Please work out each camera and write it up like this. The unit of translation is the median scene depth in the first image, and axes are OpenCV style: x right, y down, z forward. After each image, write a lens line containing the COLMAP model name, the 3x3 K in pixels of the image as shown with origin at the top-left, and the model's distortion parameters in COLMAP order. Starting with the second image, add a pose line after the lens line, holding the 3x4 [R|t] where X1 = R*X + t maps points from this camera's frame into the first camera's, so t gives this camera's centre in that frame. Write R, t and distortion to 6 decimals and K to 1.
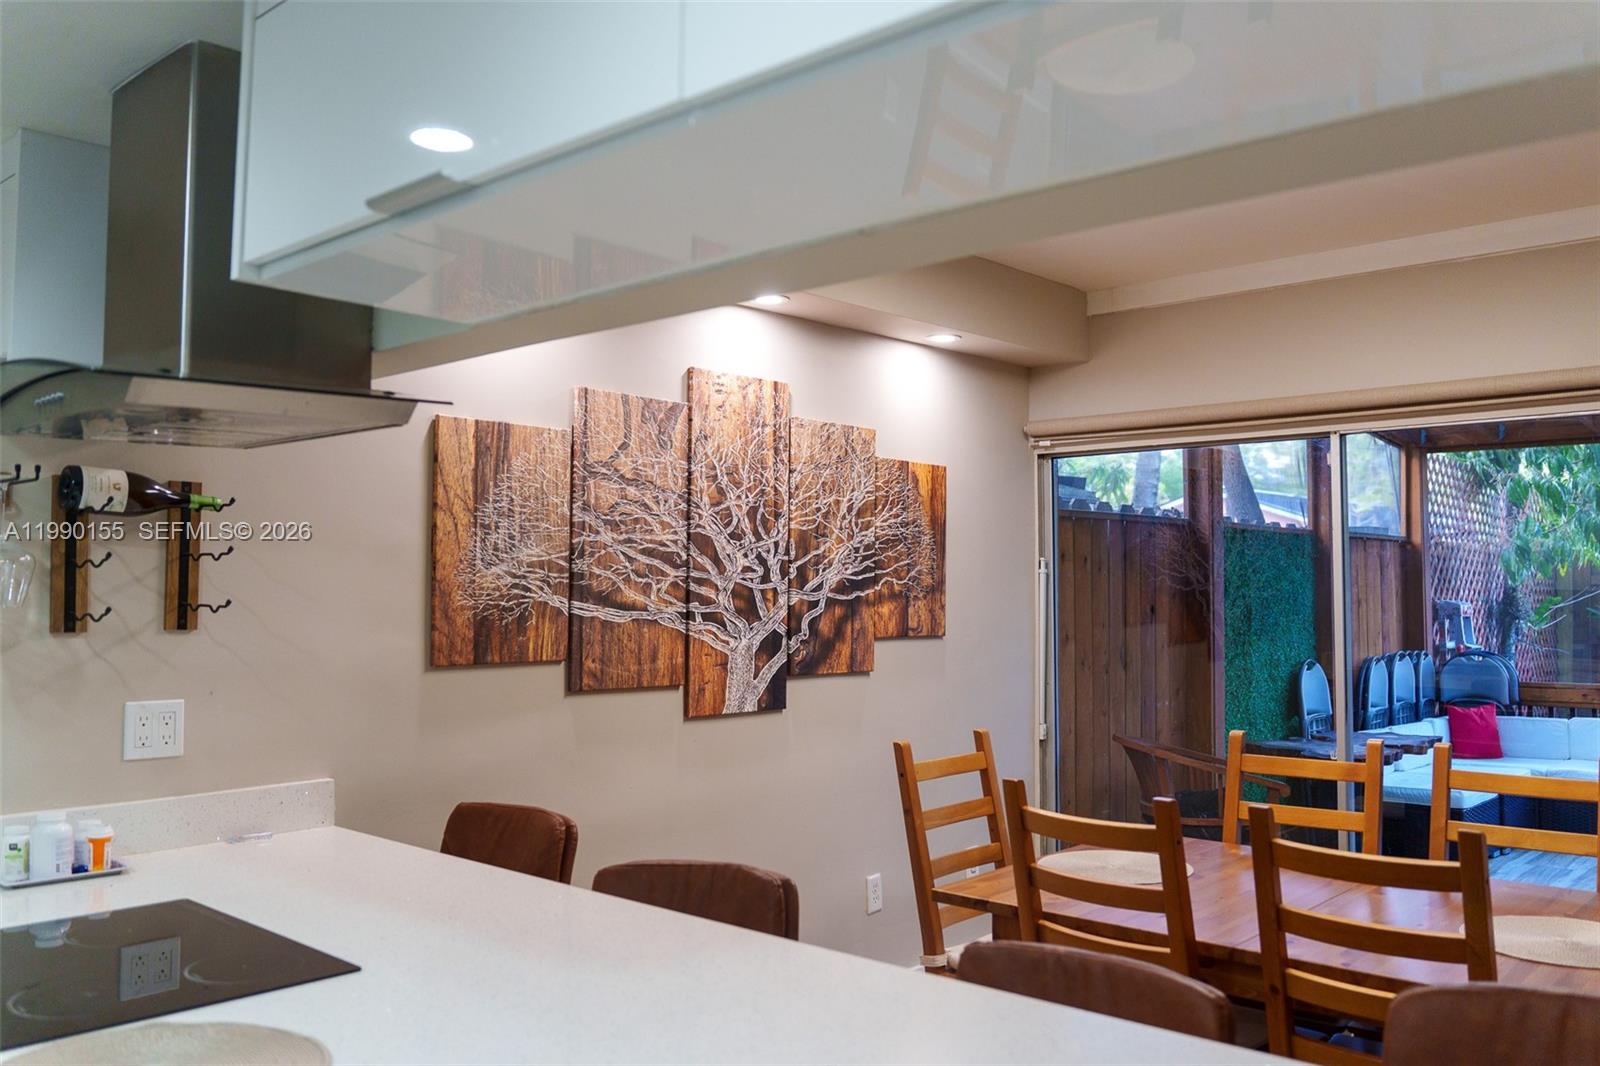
lens RADIAL K [[1285.8, 0, 798.7], [0, 1285.8, 531.4], [0, 0, 1]] dist [-0.020534, -0.009557]
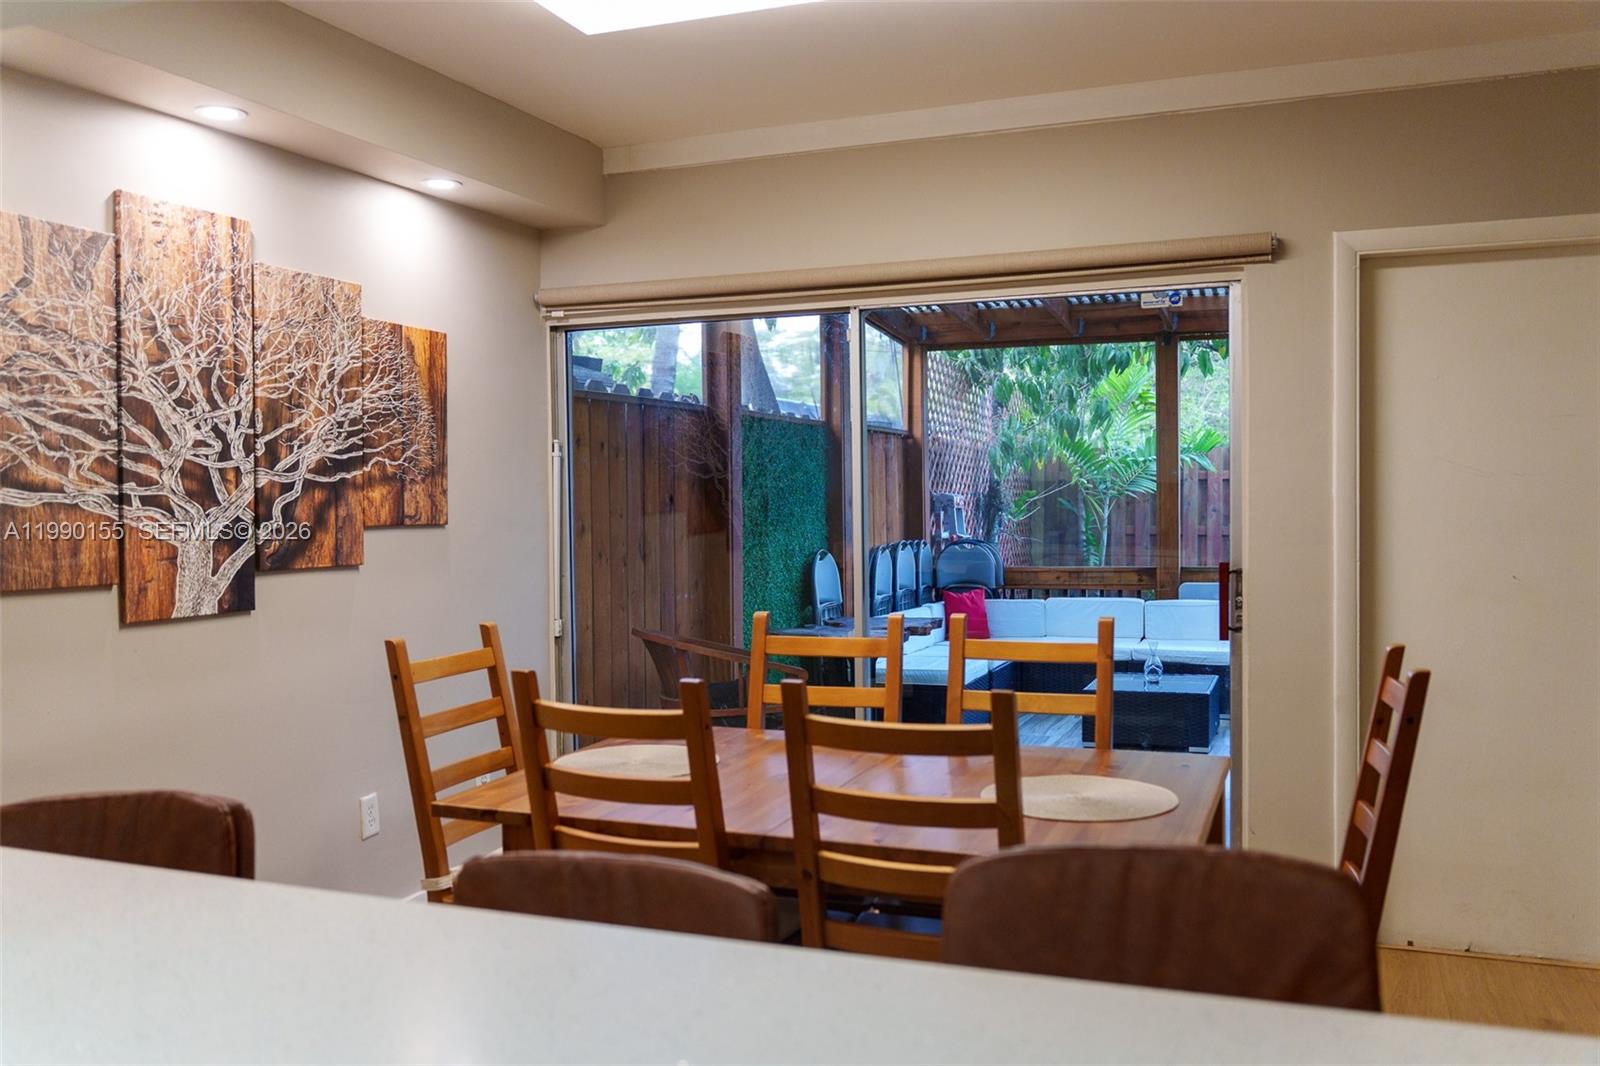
lens RADIAL K [[1318.7, 0, 788.1], [0, 1318.7, 533.3], [0, 0, 1]] dist [-0.030700, -0.008431]
pose [[0.935791, -0.021397, 0.351906, 0.015764], [-0.004054, 0.997438, 0.071427, 0.024785], [-0.352533, -0.068267, 0.933306, 0.075471]]
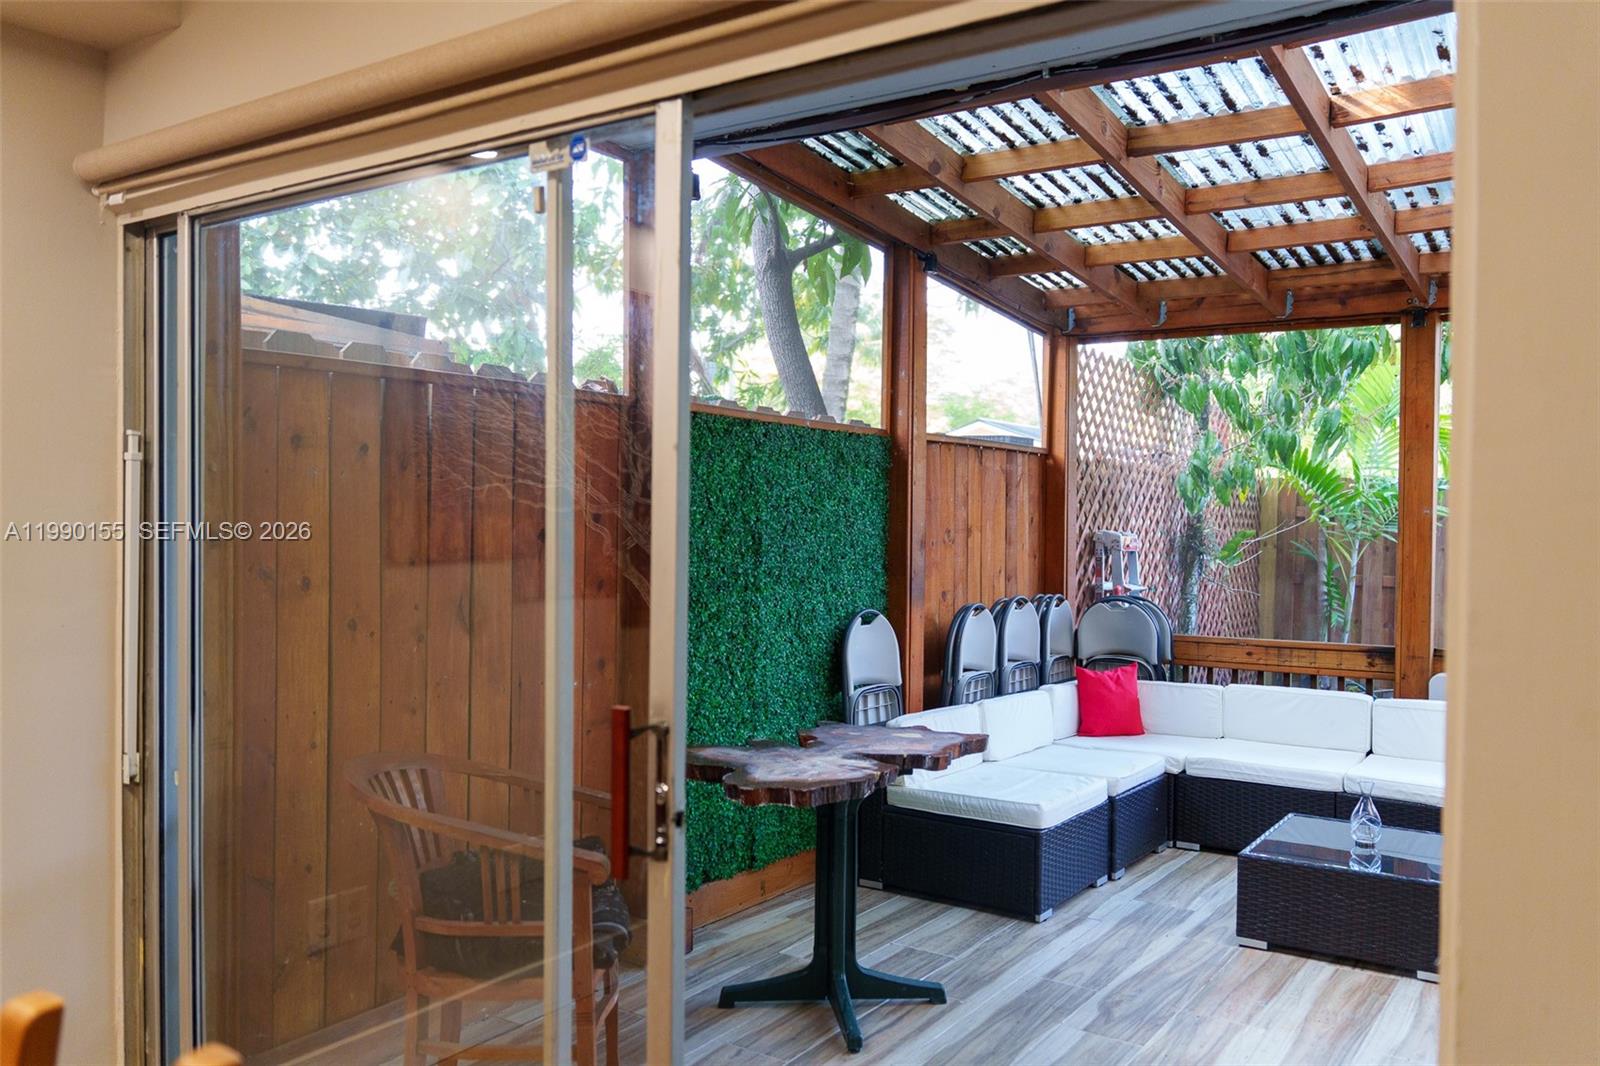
lens RADIAL K [[1237.0, 0, 789.5], [0, 1237.0, 532.1], [0, 0, 1]] dist [0.018813, -0.041890]
pose [[0.990474, 0.011678, 0.137201, 0.491776], [-0.019398, 0.998294, 0.055068, 0.037233], [-0.136324, -0.057205, 0.989011, 0.614057]]
